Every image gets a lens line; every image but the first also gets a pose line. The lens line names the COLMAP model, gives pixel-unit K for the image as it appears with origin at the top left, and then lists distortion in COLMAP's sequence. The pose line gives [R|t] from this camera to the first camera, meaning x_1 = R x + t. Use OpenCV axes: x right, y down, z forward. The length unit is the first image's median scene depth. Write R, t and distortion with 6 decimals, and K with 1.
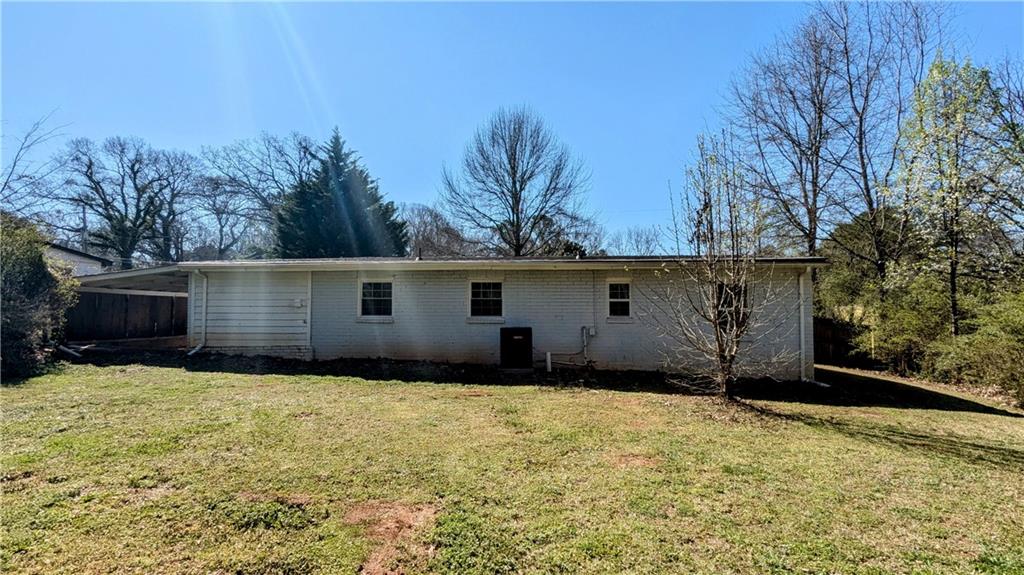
lens RADIAL K [[483.2, 0, 516.8], [0, 483.2, 290.4], [0, 0, 1]] dist [-0.000099, -0.000557]
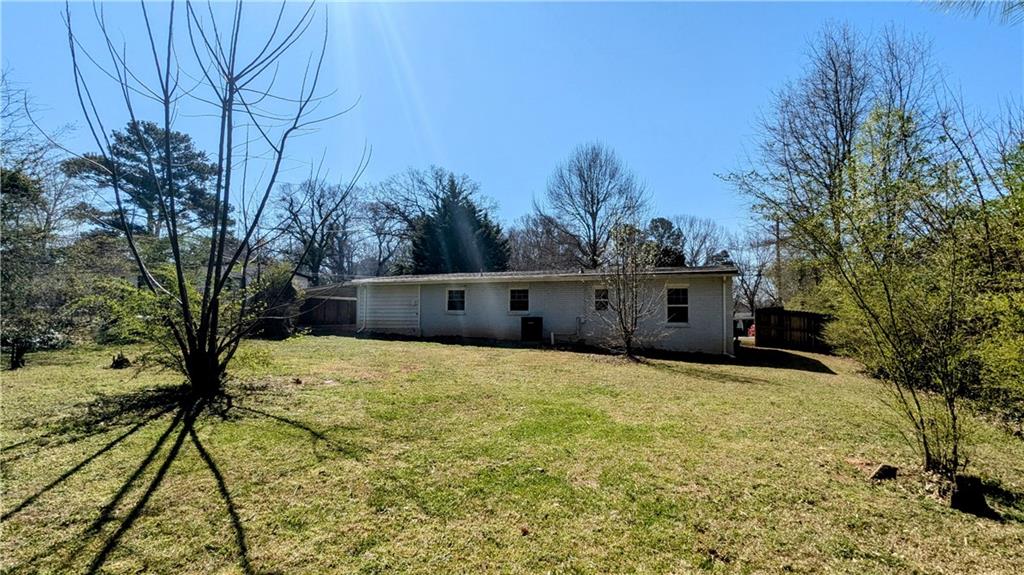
lens RADIAL K [[483.2, 0, 516.8], [0, 483.2, 290.4], [0, 0, 1]] dist [-0.000099, -0.000557]
pose [[0.961728, -0.012337, -0.273729, 0.079375], [0.010441, 0.999910, -0.008381, -0.000055], [0.273808, 0.005202, 0.961770, -0.116669]]
